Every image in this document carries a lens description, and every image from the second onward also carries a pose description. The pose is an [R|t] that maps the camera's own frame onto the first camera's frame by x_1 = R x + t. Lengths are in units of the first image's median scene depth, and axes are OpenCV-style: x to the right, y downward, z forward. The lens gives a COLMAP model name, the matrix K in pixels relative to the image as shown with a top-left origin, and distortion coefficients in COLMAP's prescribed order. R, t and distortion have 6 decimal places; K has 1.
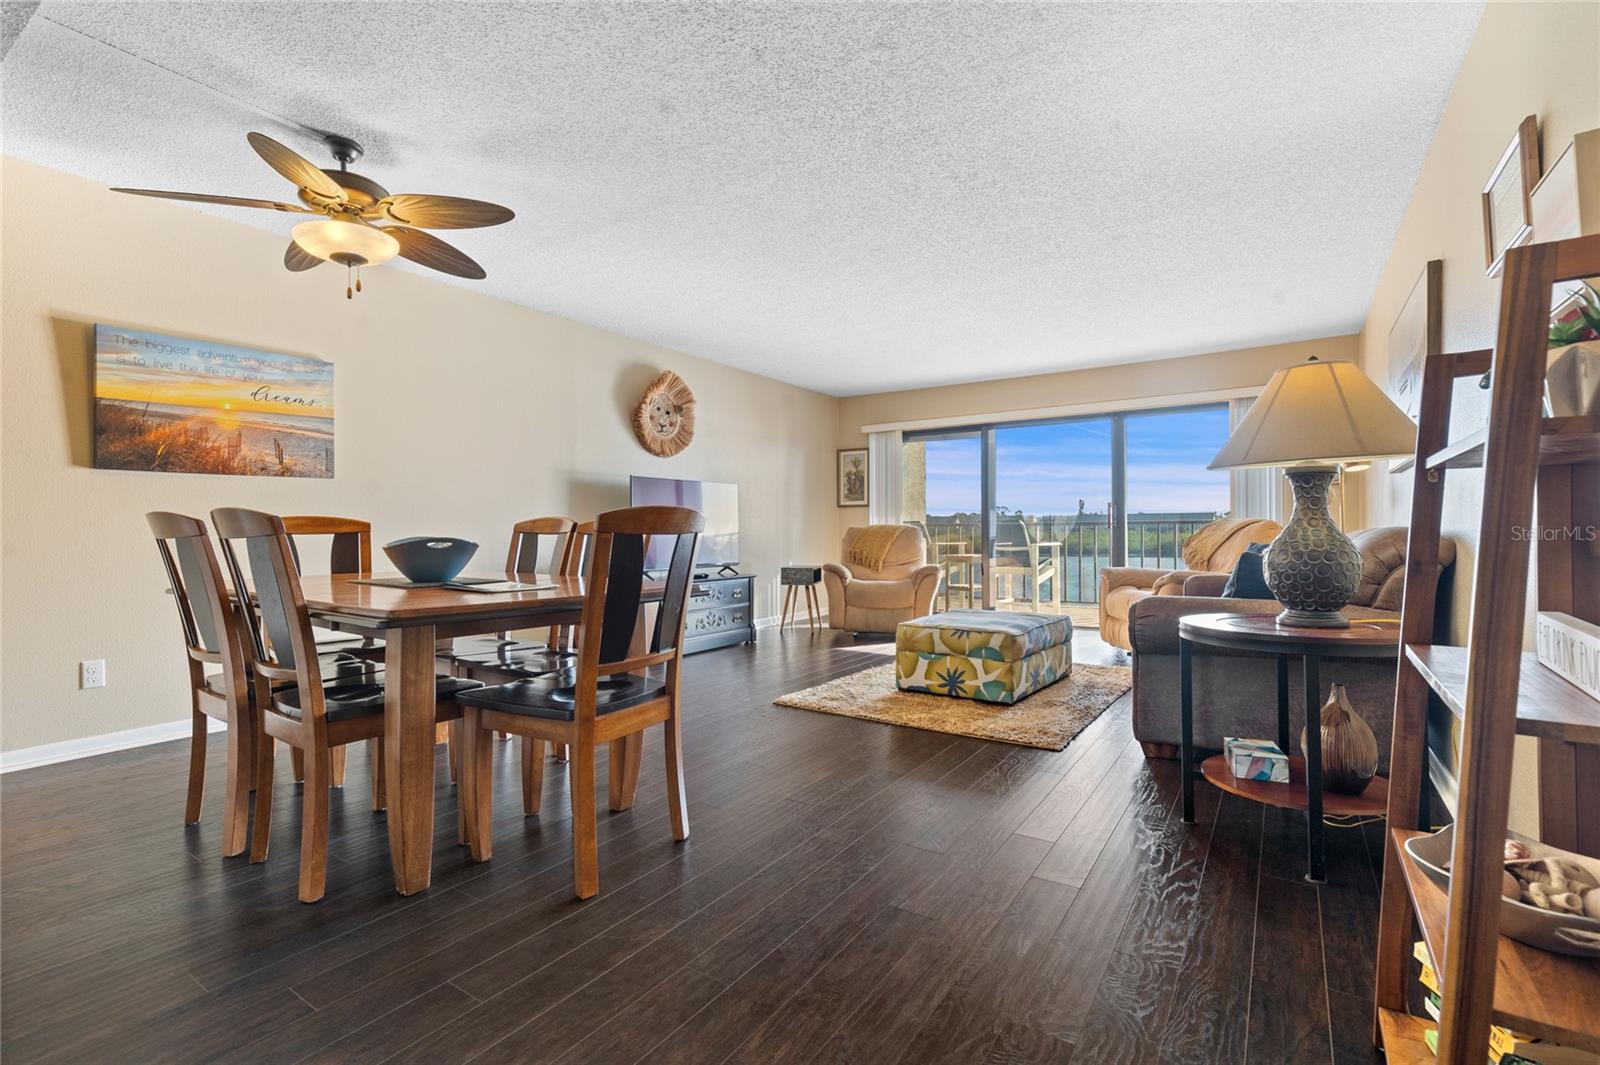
lens RADIAL K [[717.5, 0, 800.0], [0, 717.5, 532.5], [0, 0, 1]] dist [0.003642, 0.000459]
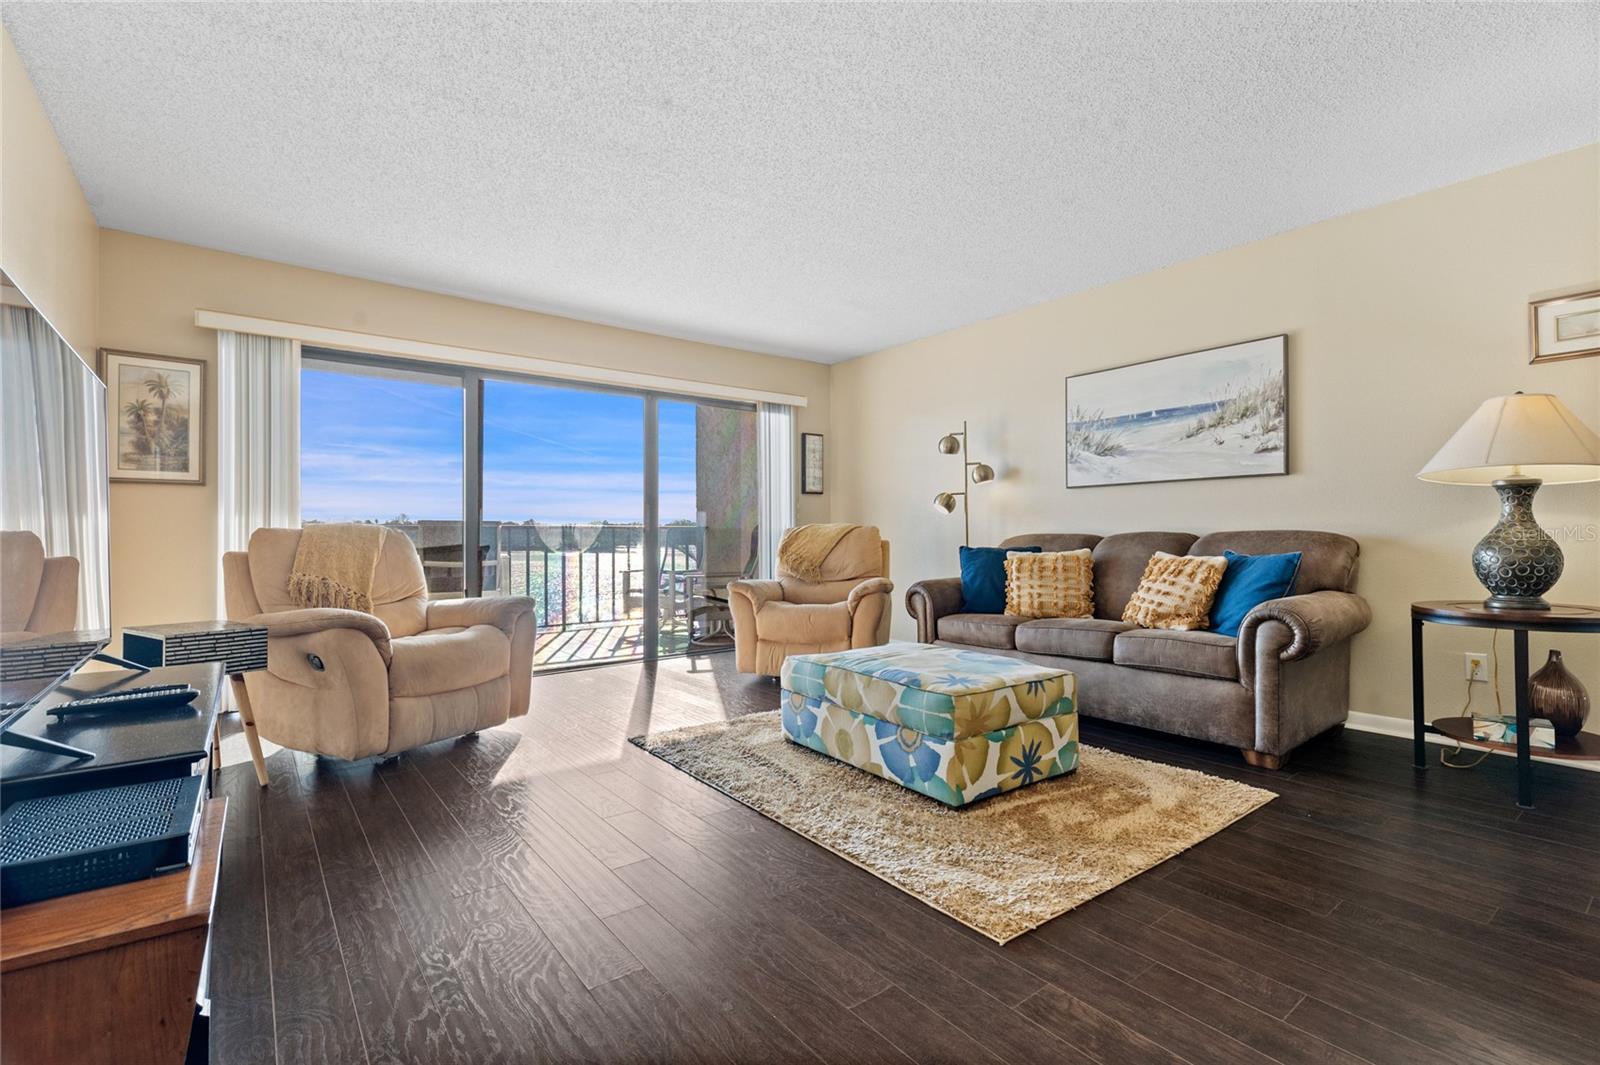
lens RADIAL K [[721.9, 0, 802.5], [0, 721.9, 535.6], [0, 0, 1]] dist [0.006500, 0.000042]
pose [[0.313456, 0.003379, 0.949597, -0.431246], [0.005045, 0.999974, -0.005223, 0.002135], [-0.949589, 0.006428, 0.313431, 0.890163]]
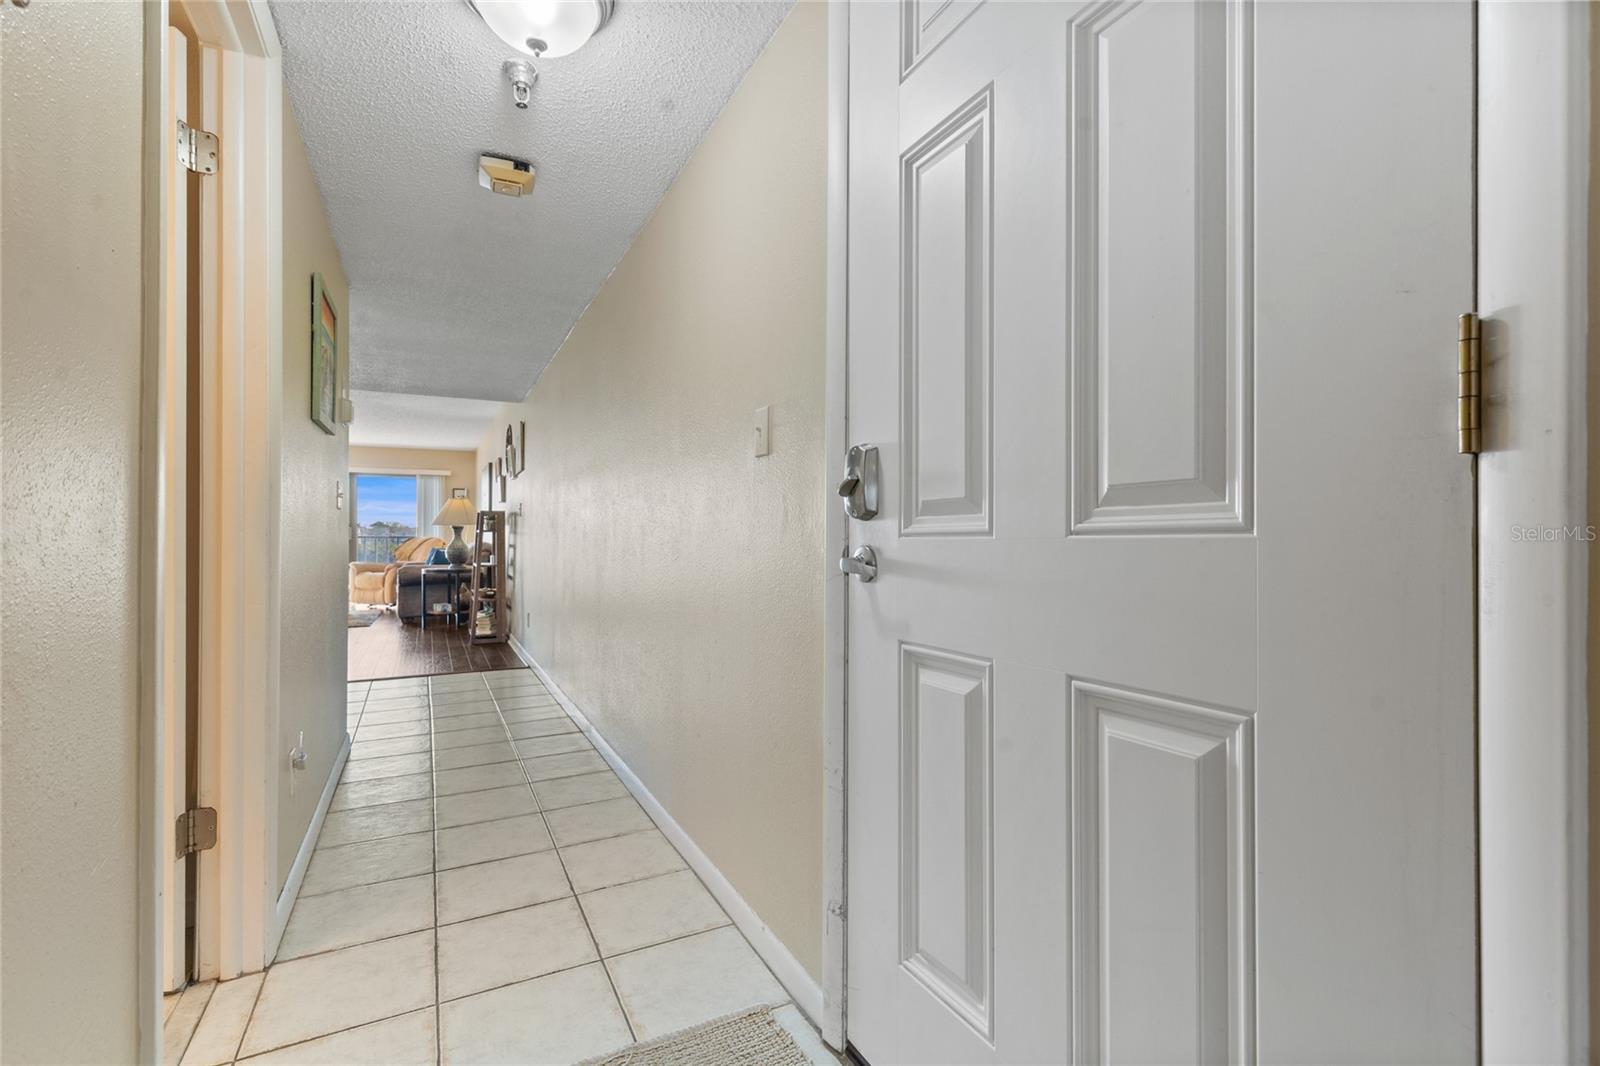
lens RADIAL K [[721.9, 0, 802.5], [0, 721.9, 536.1], [0, 0, 1]] dist [0.006500, 0.000042]
pose [[0.475283, 0.012629, 0.879742, -0.865740], [-0.003711, 0.999917, -0.012349, 0.000576], [-0.879825, 0.002605, 0.475291, -1.173079]]
